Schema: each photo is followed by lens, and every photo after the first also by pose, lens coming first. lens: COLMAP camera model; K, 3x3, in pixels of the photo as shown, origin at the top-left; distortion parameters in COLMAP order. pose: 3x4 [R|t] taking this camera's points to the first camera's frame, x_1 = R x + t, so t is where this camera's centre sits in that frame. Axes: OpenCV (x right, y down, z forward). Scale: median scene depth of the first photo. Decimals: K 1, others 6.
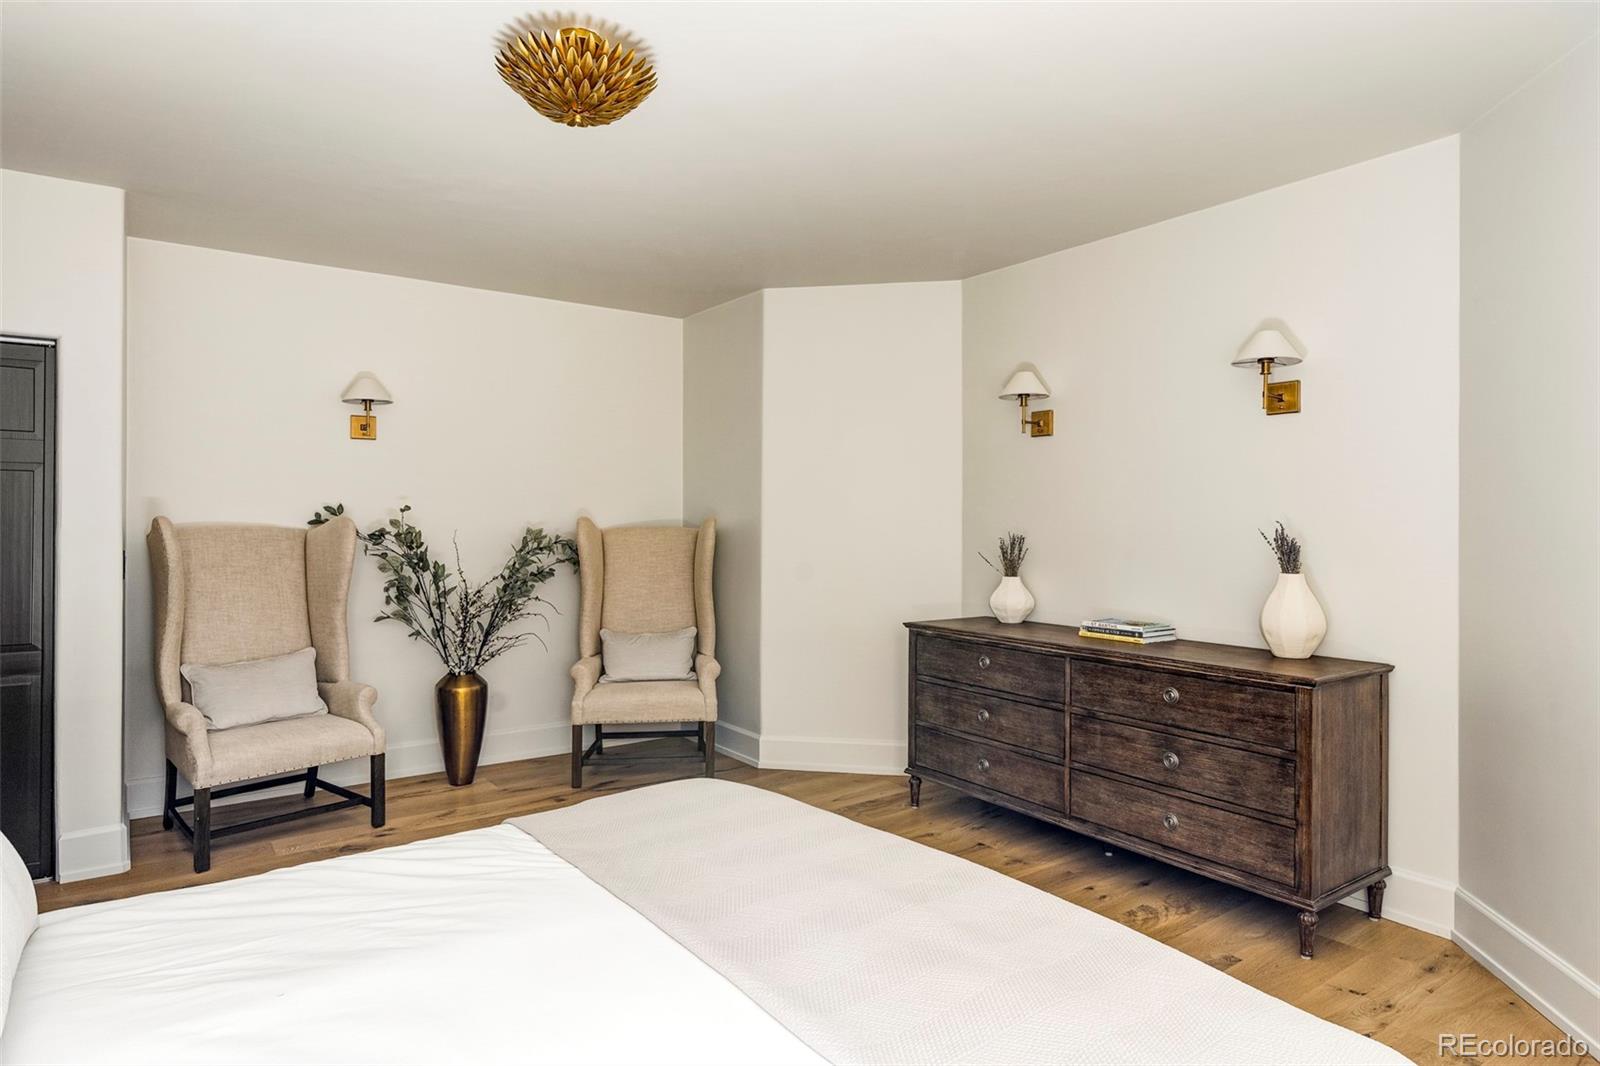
lens RADIAL K [[893.1, 0, 791.2], [0, 893.1, 533.6], [0, 0, 1]] dist [0.007194, 0.001583]
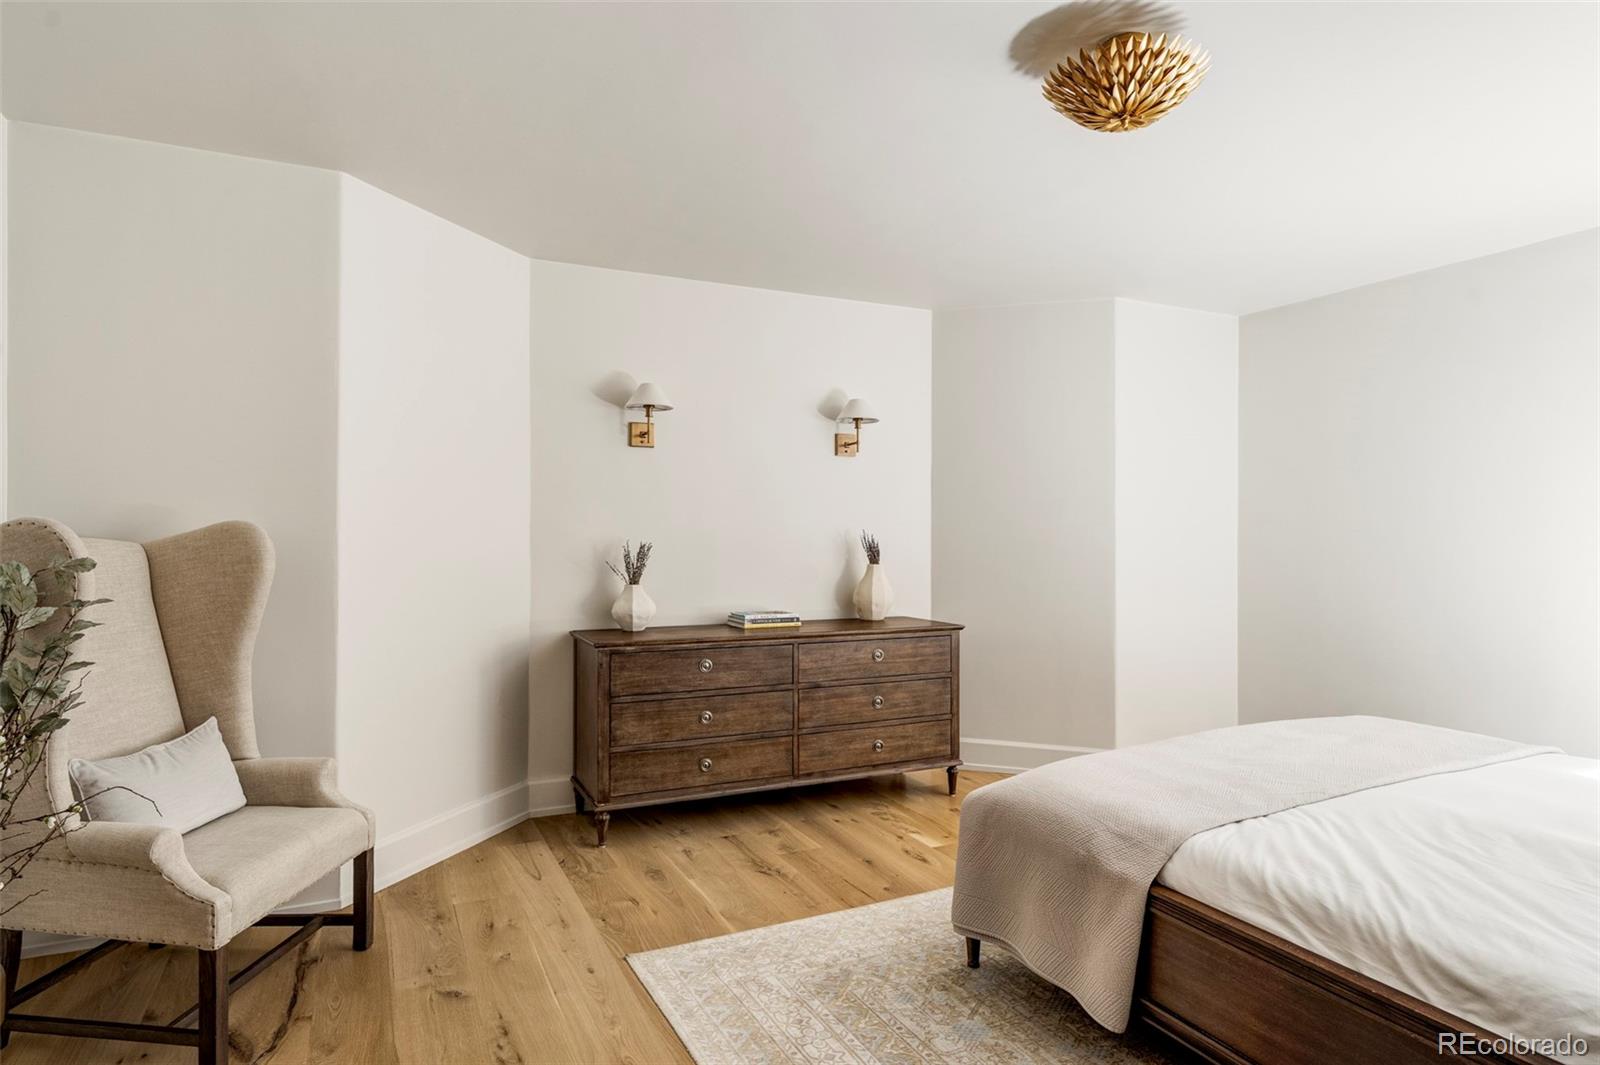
lens RADIAL K [[893.1, 0, 793.9], [0, 893.1, 526.7], [0, 0, 1]] dist [0.007194, 0.001583]
pose [[0.173761, 0.007850, 0.984757, -0.810580], [0.009499, 0.999908, -0.009647, -0.006708], [-0.984742, 0.011031, 0.173670, 0.733553]]
